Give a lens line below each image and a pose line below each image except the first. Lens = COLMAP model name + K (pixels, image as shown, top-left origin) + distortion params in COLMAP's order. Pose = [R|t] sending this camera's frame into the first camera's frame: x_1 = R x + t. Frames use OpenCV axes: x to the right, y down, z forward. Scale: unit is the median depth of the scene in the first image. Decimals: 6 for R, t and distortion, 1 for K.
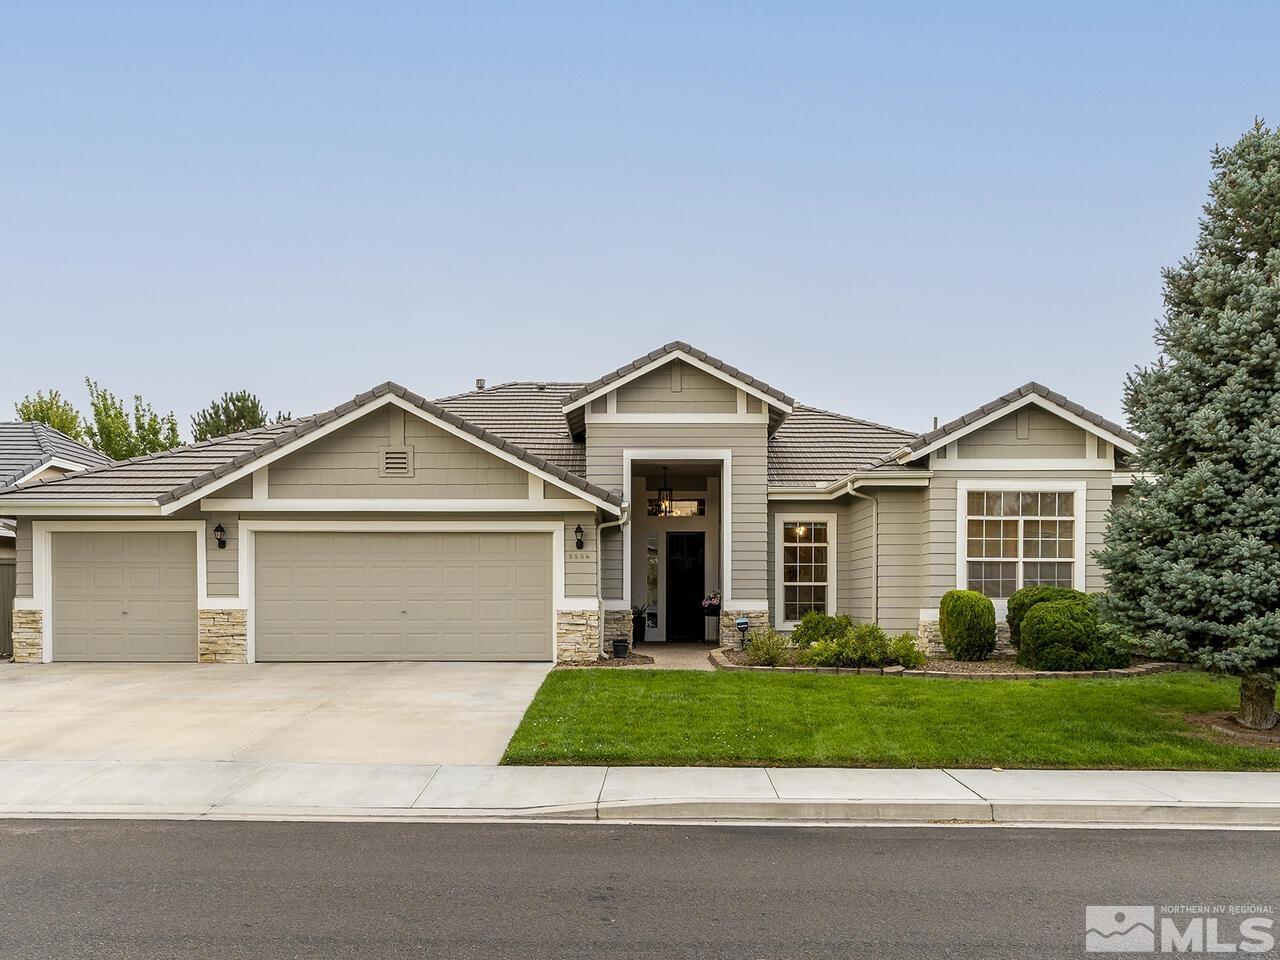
lens RADIAL K [[766.4, 0, 634.6], [0, 766.4, 483.7], [0, 0, 1]] dist [-0.004906, 0.001150]
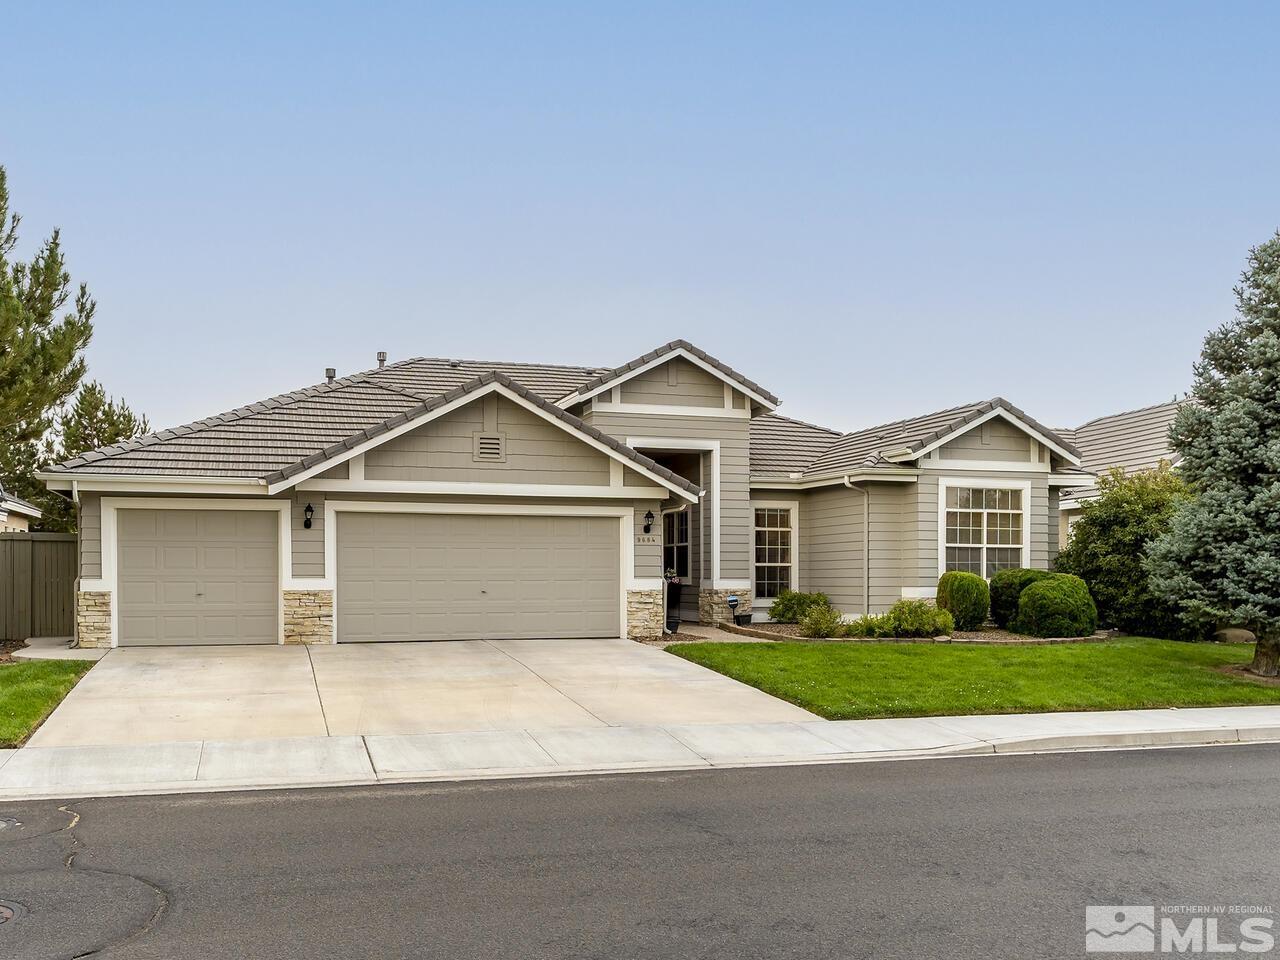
lens RADIAL K [[738.5, 0, 690.3], [0, 738.5, 459.9], [0, 0, 1]] dist [-0.002396, 0.000337]
pose [[0.976739, 0.033857, 0.211741, -0.235954], [-0.032140, 0.999417, -0.011547, -0.007893], [-0.212009, 0.004473, 0.977258, -0.032689]]
